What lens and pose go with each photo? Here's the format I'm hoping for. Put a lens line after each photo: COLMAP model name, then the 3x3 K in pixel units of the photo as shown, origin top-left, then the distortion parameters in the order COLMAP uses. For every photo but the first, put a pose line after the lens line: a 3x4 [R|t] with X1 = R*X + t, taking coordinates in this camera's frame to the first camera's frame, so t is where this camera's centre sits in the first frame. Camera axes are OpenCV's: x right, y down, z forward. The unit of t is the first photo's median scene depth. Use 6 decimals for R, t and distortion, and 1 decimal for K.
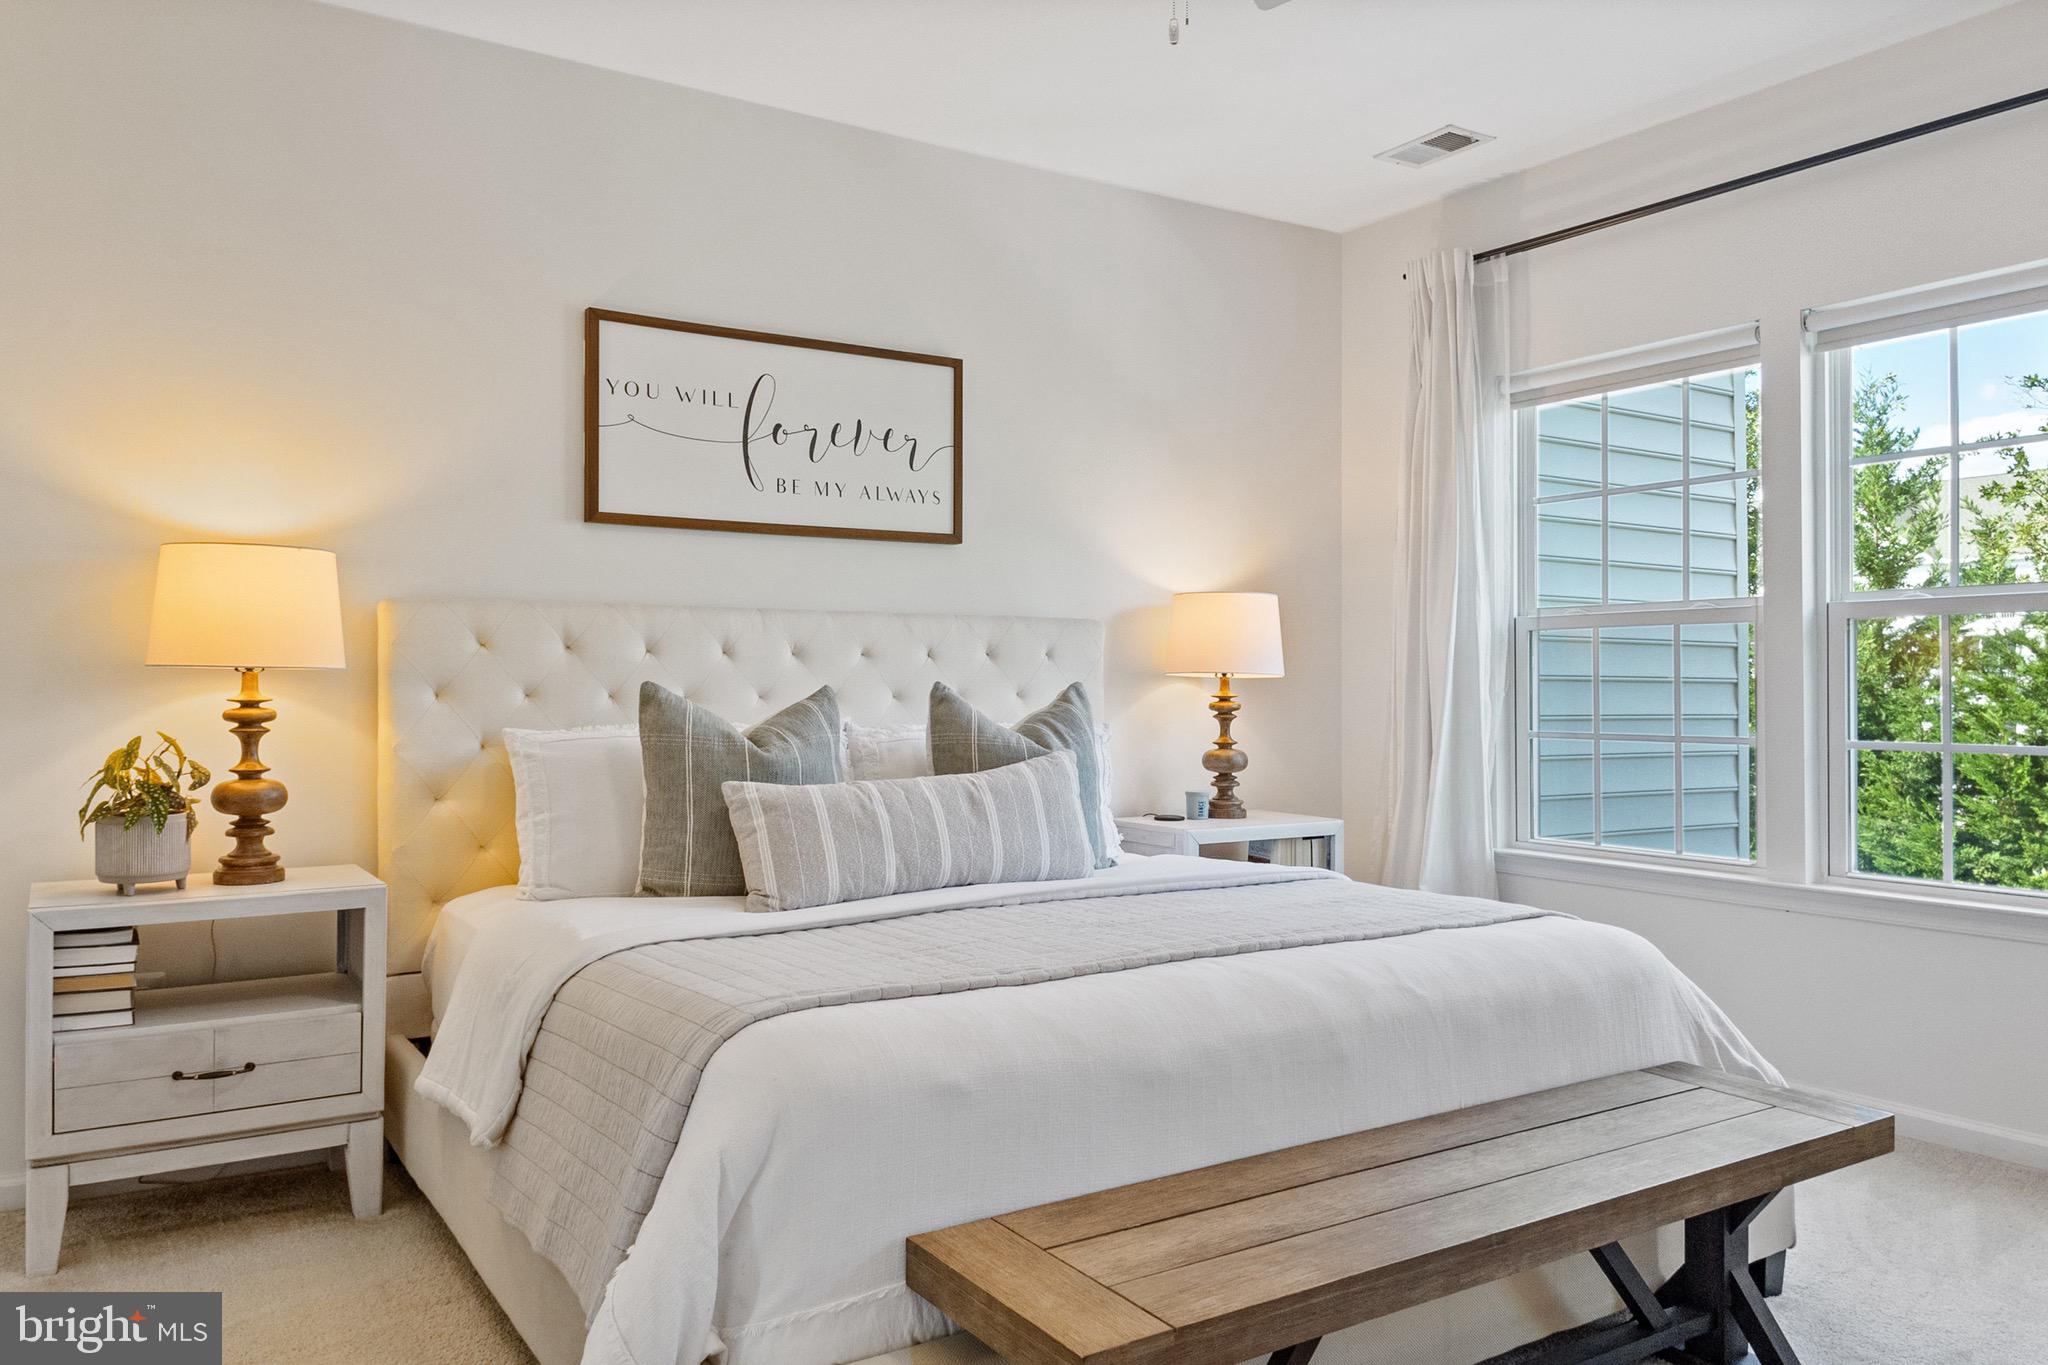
lens RADIAL K [[1466.8, 0, 1045.5], [0, 1466.8, 670.4], [0, 0, 1]] dist [0.023333, -0.057152]
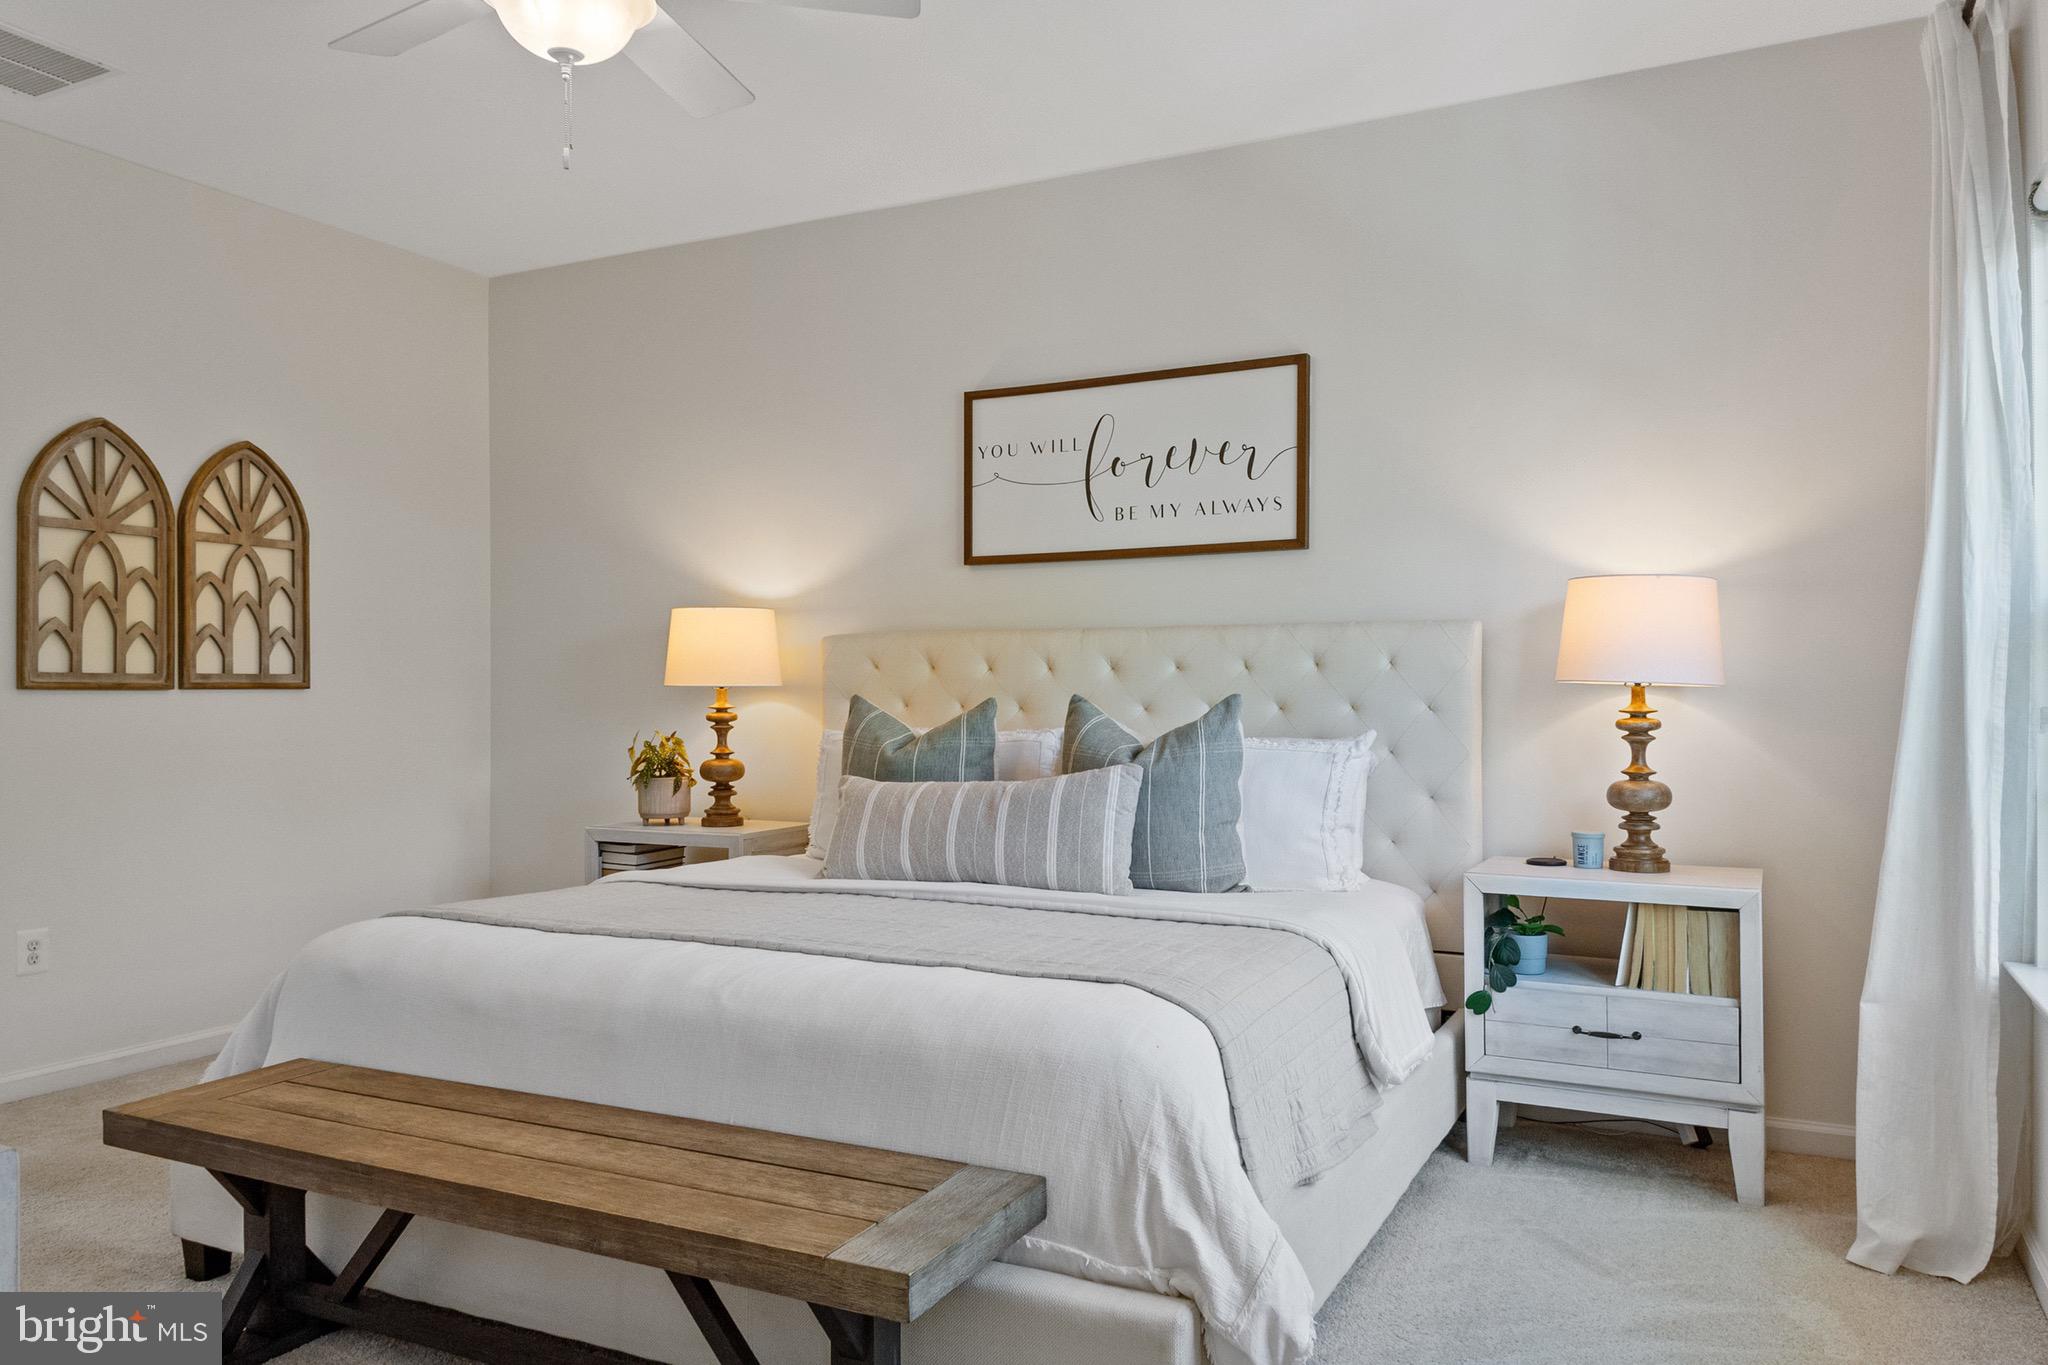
lens RADIAL K [[1466.8, 0, 1041.7], [0, 1466.8, 690.3], [0, 0, 1]] dist [0.023333, -0.057152]
pose [[0.501033, -0.000961, -0.865427, 0.737433], [0.011757, 0.999915, 0.005696, -0.001586], [0.865348, -0.013029, 0.501002, 0.403209]]
